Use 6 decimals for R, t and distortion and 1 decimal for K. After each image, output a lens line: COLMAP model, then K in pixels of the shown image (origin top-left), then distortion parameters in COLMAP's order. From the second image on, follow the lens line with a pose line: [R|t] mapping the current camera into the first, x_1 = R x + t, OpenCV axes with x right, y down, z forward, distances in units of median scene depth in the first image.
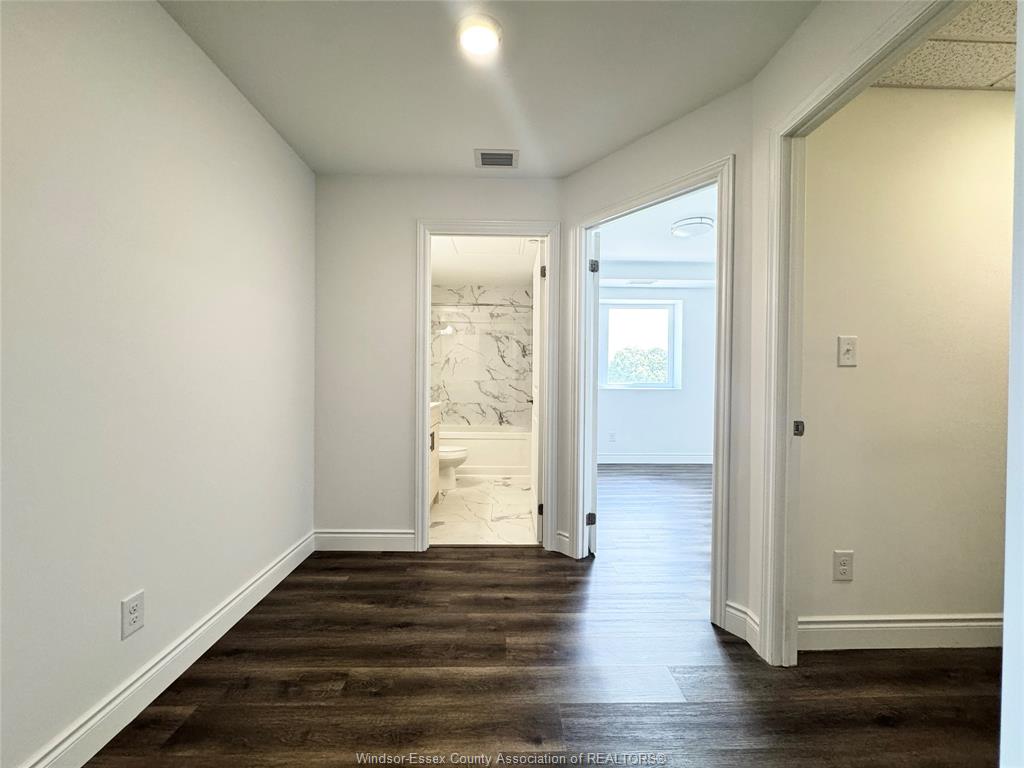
lens RADIAL K [[409.4, 0, 512.7], [0, 409.4, 382.6], [0, 0, 1]] dist [-0.003306, 0.000725]
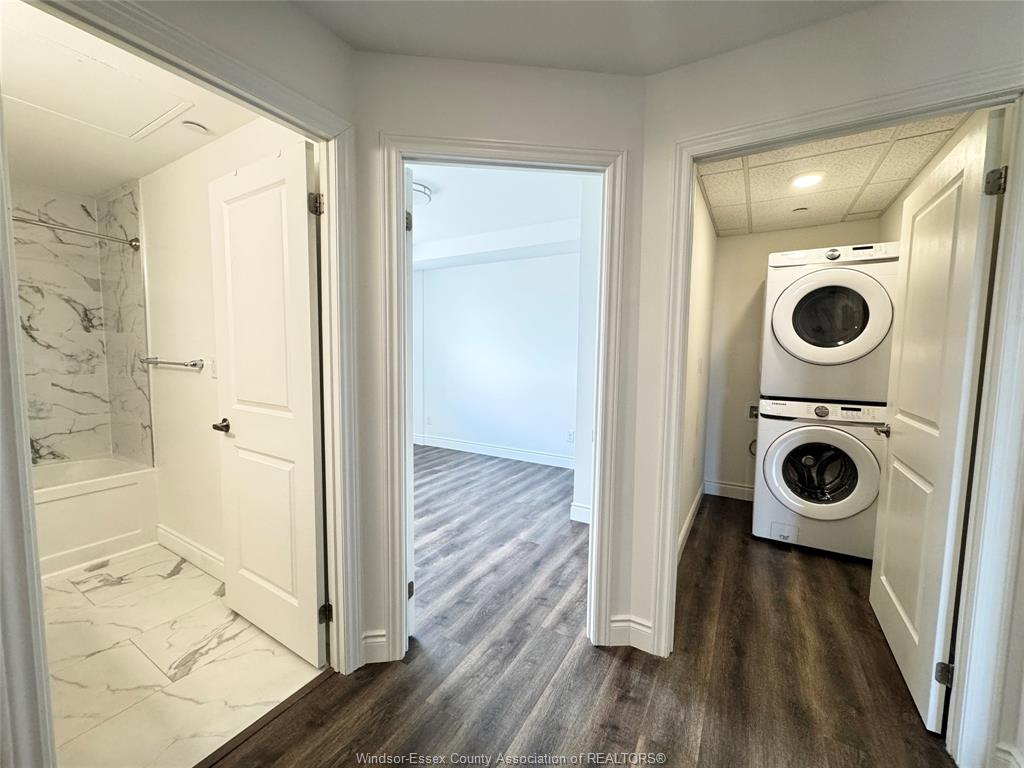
lens RADIAL K [[409.4, 0, 514.9], [0, 409.4, 382.4], [0, 0, 1]] dist [-0.003306, 0.000725]
pose [[0.531339, -0.068432, 0.844391, -0.133127], [0.000471, 0.996756, 0.080484, -0.037459], [-0.847159, -0.042367, 0.529648, 0.235175]]
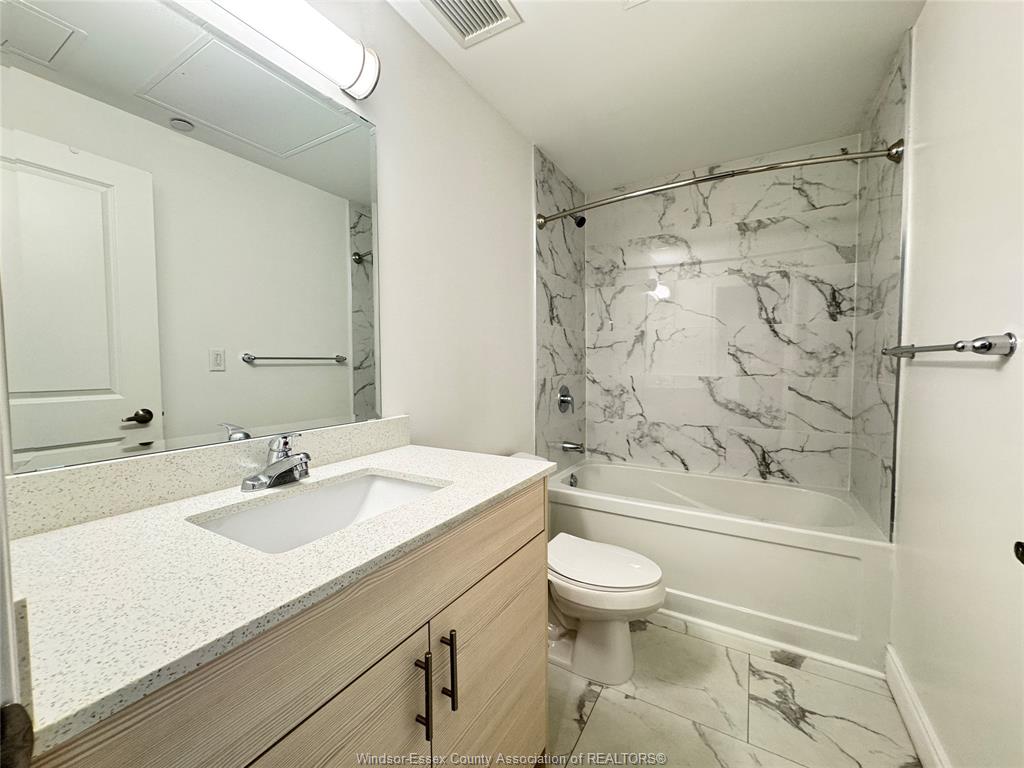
lens RADIAL K [[409.4, 0, 511.4], [0, 409.4, 383.5], [0, 0, 1]] dist [-0.003306, 0.000725]
pose [[0.848411, 0.011198, -0.529220, -0.028311], [0.007190, 0.999440, 0.032674, -0.014457], [0.529290, -0.031526, 0.847855, 0.493744]]
